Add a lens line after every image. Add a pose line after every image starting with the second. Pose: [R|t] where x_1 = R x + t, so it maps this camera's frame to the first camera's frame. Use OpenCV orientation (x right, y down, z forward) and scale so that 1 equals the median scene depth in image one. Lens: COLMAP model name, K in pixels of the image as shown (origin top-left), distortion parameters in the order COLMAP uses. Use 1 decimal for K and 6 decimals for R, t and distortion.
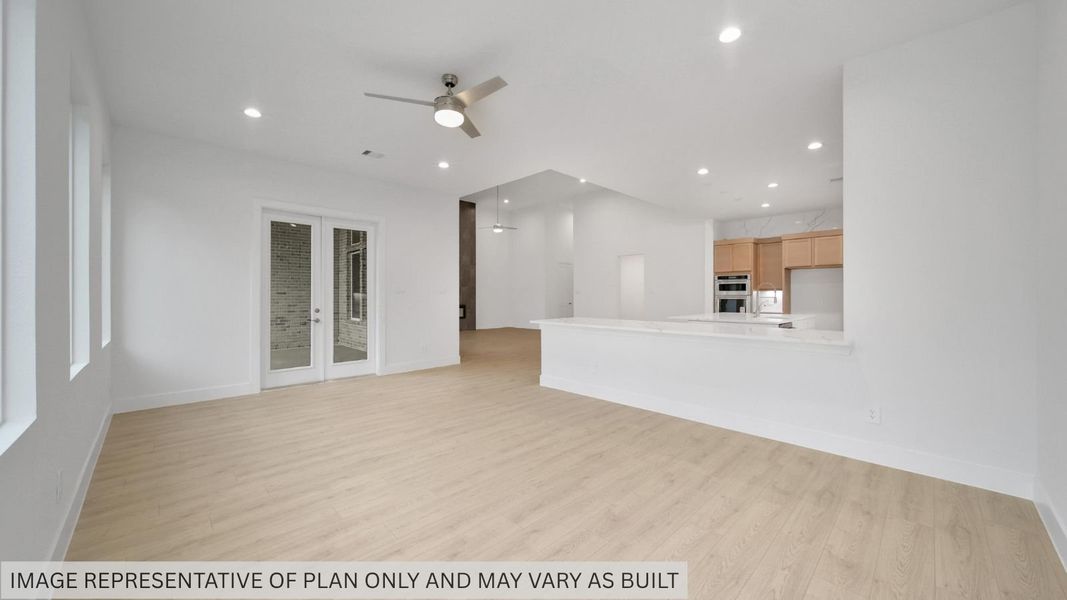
lens RADIAL K [[398.5, 0, 536.4], [0, 398.5, 298.7], [0, 0, 1]] dist [-0.002892, -0.000127]
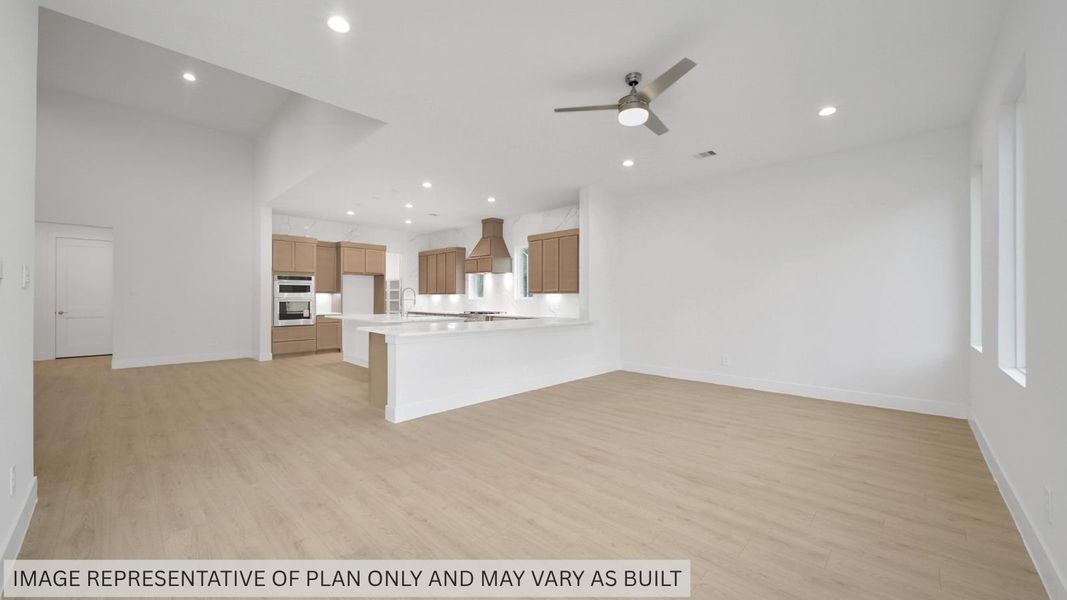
lens RADIAL K [[398.5, 0, 536.4], [0, 398.5, 298.7], [0, 0, 1]] dist [-0.002892, -0.000127]
pose [[-0.048871, -0.001180, 0.998804, -1.031432], [0.004013, 0.999991, 0.001377, -0.010682], [-0.998797, 0.004075, -0.048866, 1.114321]]
